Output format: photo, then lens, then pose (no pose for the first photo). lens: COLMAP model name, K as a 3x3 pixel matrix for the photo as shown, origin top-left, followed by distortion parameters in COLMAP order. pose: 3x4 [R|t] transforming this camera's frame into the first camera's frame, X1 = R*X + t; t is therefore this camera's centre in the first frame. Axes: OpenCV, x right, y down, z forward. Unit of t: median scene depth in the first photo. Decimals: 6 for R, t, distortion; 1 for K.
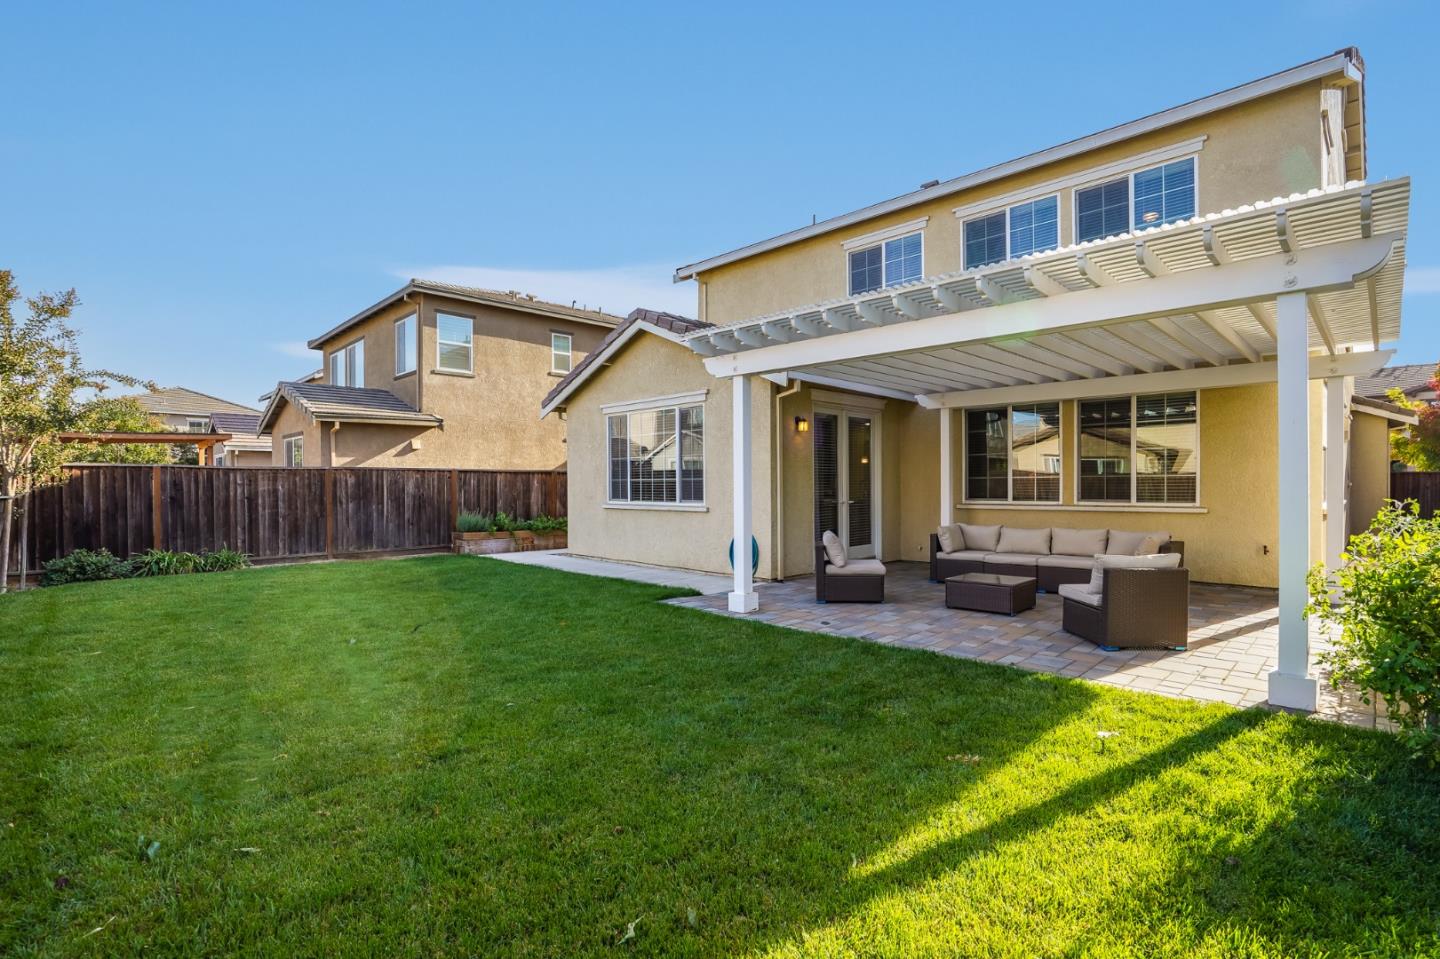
lens RADIAL K [[669.9, 0, 724.0], [0, 669.9, 479.2], [0, 0, 1]] dist [-0.033956, 0.012474]
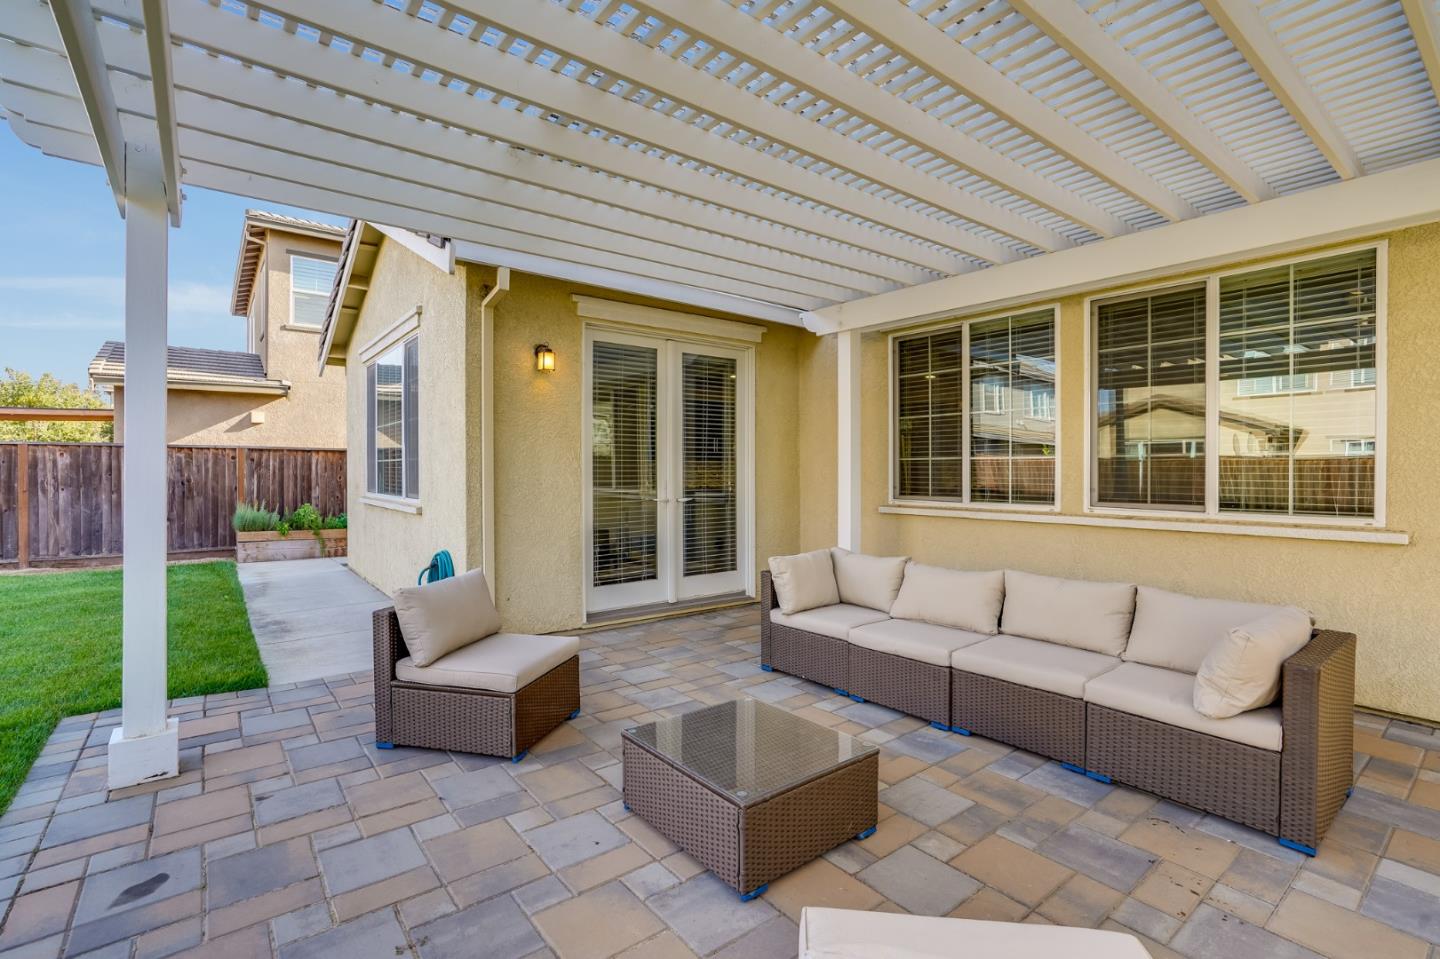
lens RADIAL K [[669.9, 0, 708.7], [0, 669.9, 476.7], [0, 0, 1]] dist [-0.033956, 0.012474]
pose [[0.994135, 0.006854, -0.107926, 0.226820], [-0.004829, 0.999808, 0.019010, 0.002627], [0.108036, -0.018378, 0.993977, 0.358481]]
